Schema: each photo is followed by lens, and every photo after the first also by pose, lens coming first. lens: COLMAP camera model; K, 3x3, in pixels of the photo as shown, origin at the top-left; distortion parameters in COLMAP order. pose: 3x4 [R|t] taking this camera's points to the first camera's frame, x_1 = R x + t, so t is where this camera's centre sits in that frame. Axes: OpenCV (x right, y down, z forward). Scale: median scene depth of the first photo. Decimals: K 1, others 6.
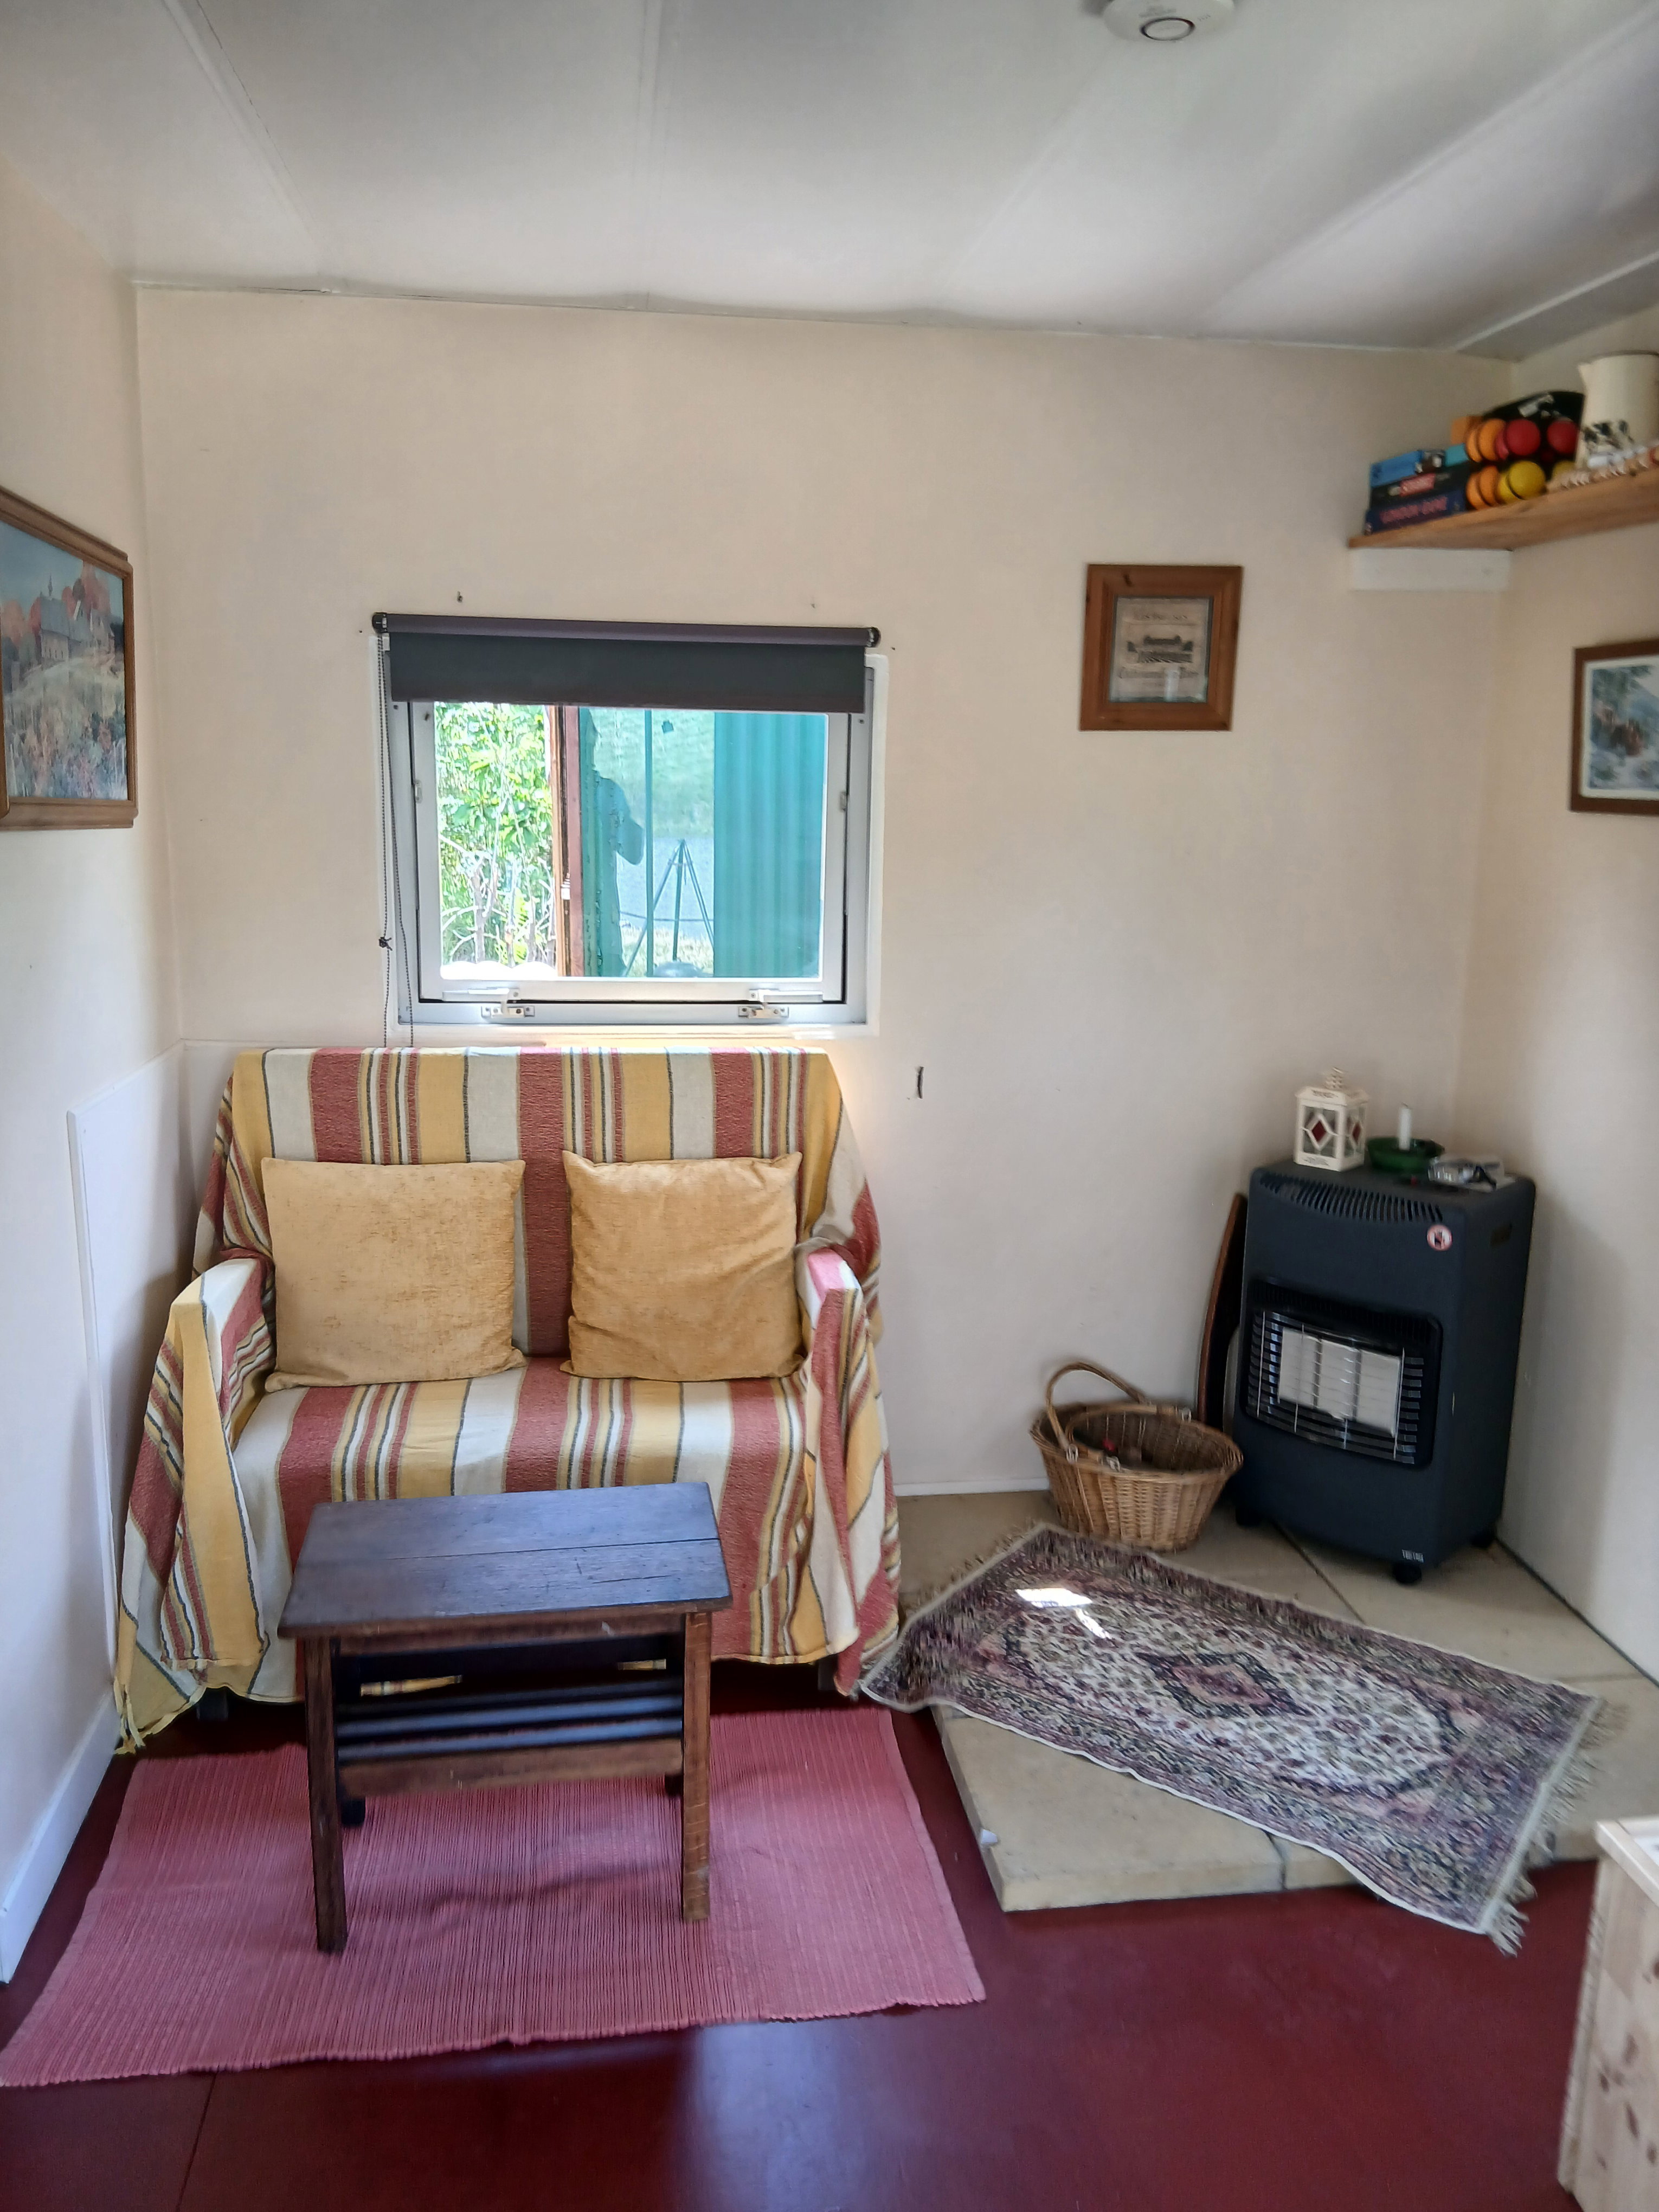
lens RADIAL K [[1711.1, 0, 842.3], [0, 1711.1, 1093.3], [0, 0, 1]] dist [0.128180, -0.266851]
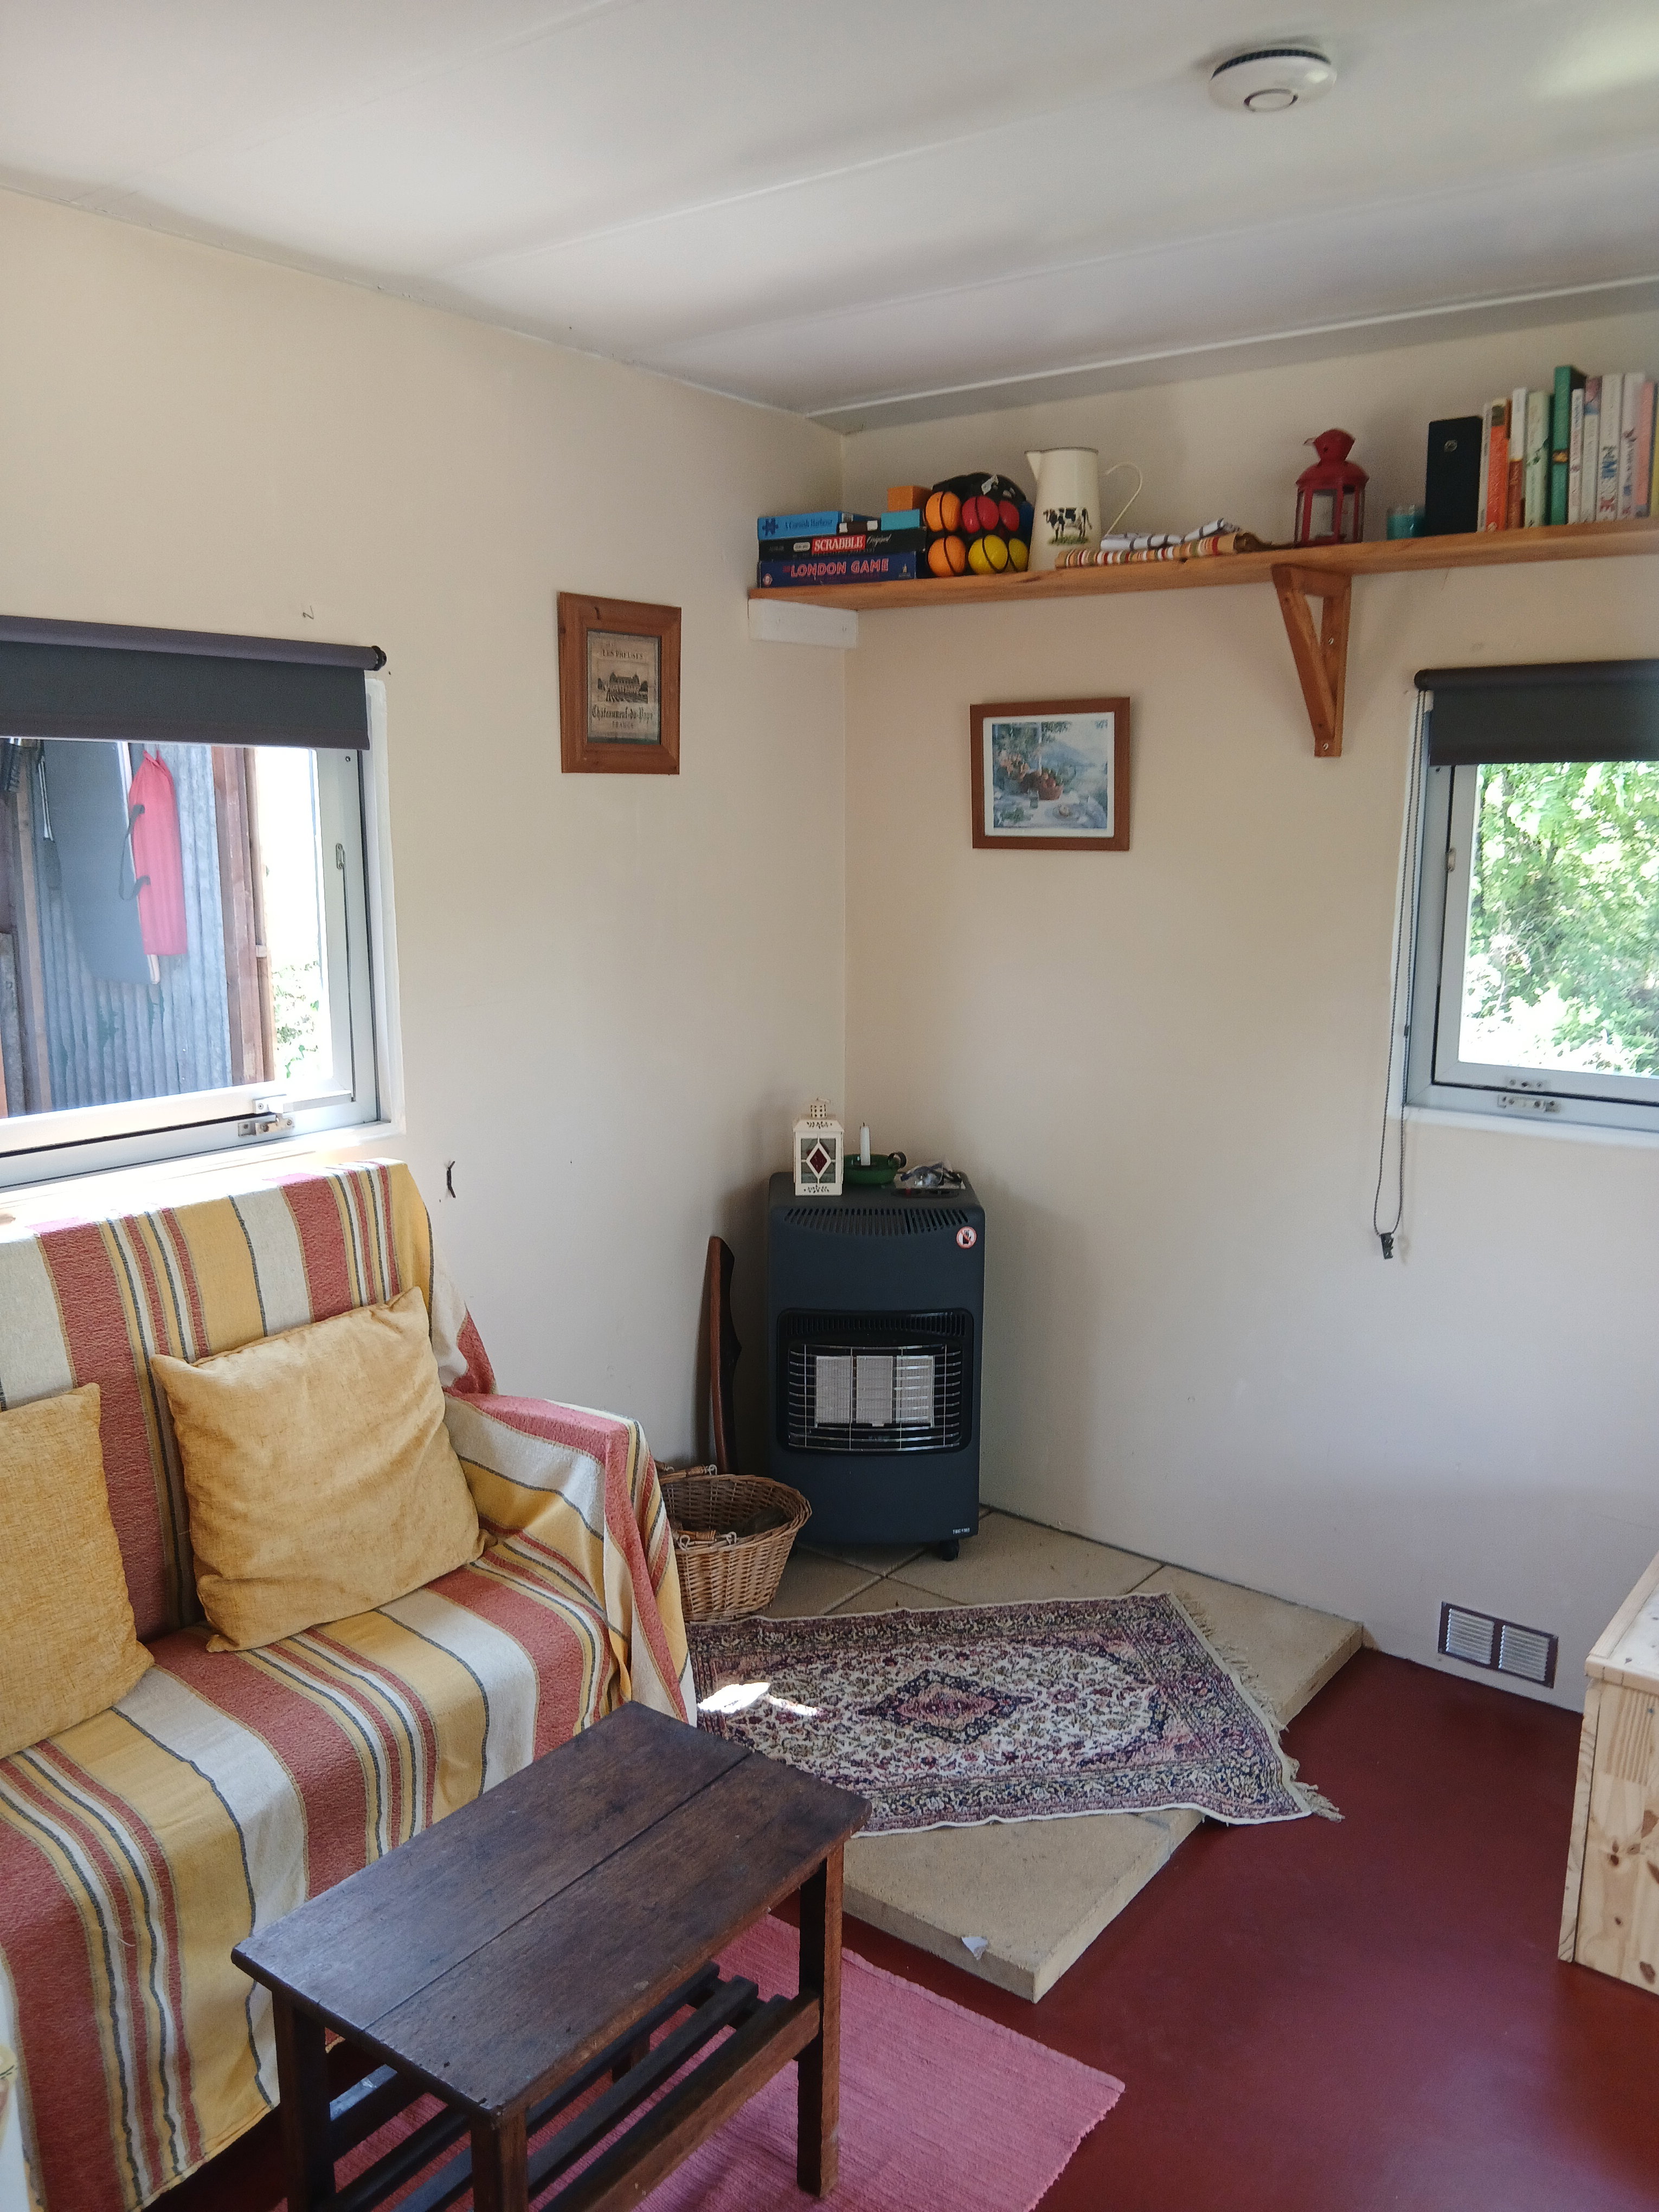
lens RADIAL K [[1676.4, 0, 821.3], [0, 1676.4, 1104.5], [0, 0, 1]] dist [0.125256, -0.229623]
pose [[0.702834, -0.136571, 0.698120, -0.458587], [0.139499, 0.988803, 0.052996, -0.070268], [-0.697541, 0.060139, 0.714016, 0.297695]]
